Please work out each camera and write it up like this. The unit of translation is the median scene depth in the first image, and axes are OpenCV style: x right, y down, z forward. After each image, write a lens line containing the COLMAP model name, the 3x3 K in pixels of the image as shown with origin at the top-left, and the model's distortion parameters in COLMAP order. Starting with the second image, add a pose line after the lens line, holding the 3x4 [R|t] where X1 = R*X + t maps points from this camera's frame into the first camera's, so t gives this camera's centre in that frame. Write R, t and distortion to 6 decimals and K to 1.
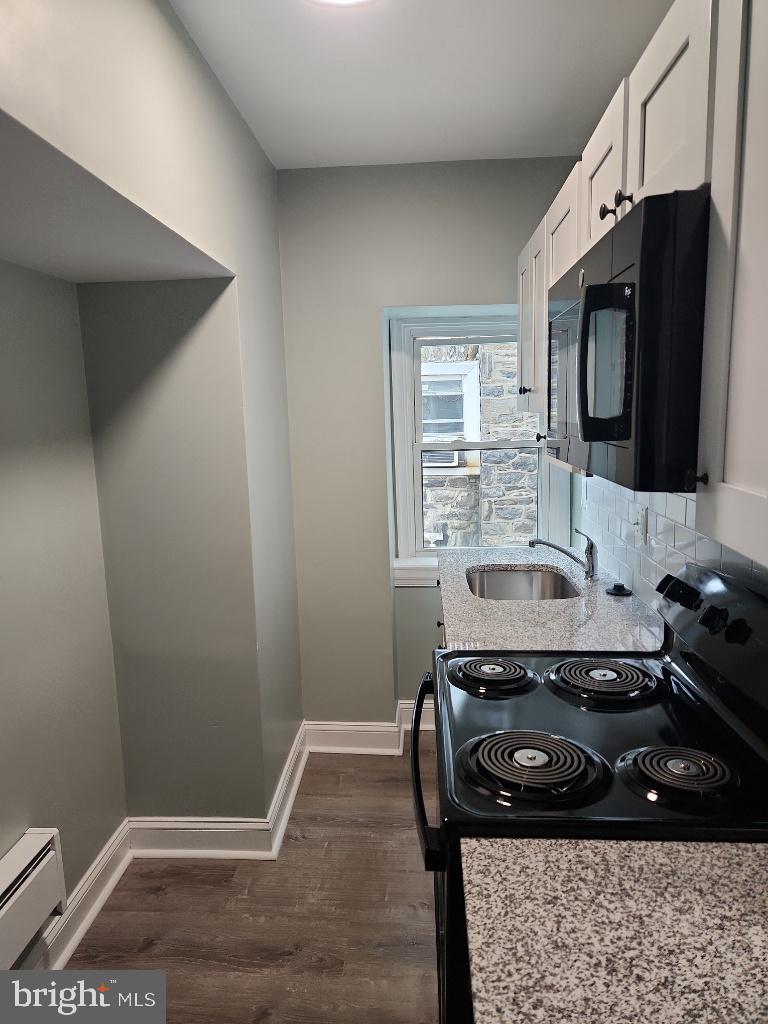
lens RADIAL K [[682.4, 0, 380.6], [0, 682.4, 509.7], [0, 0, 1]] dist [0.023928, -0.009550]
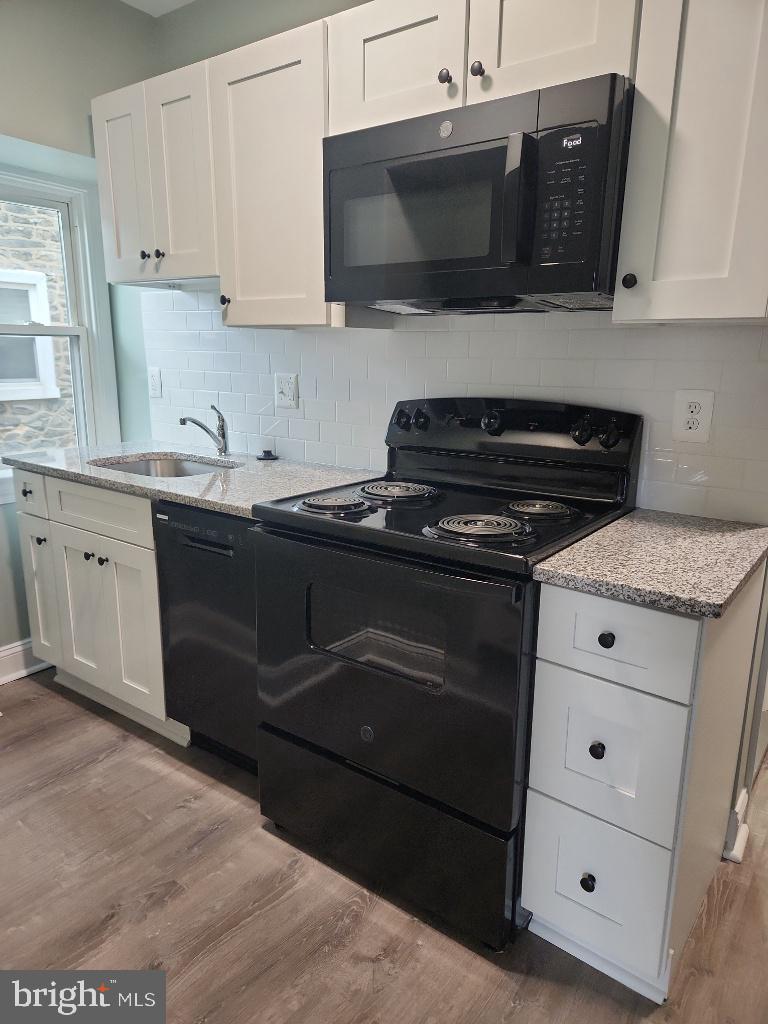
lens RADIAL K [[682.4, 0, 382.2], [0, 682.4, 511.4], [0, 0, 1]] dist [0.023928, -0.009550]
pose [[0.558091, -0.161089, 0.813993, -0.533556], [0.098689, 0.986898, 0.127644, 0.098375], [-0.823890, 0.009095, 0.566676, 0.266060]]
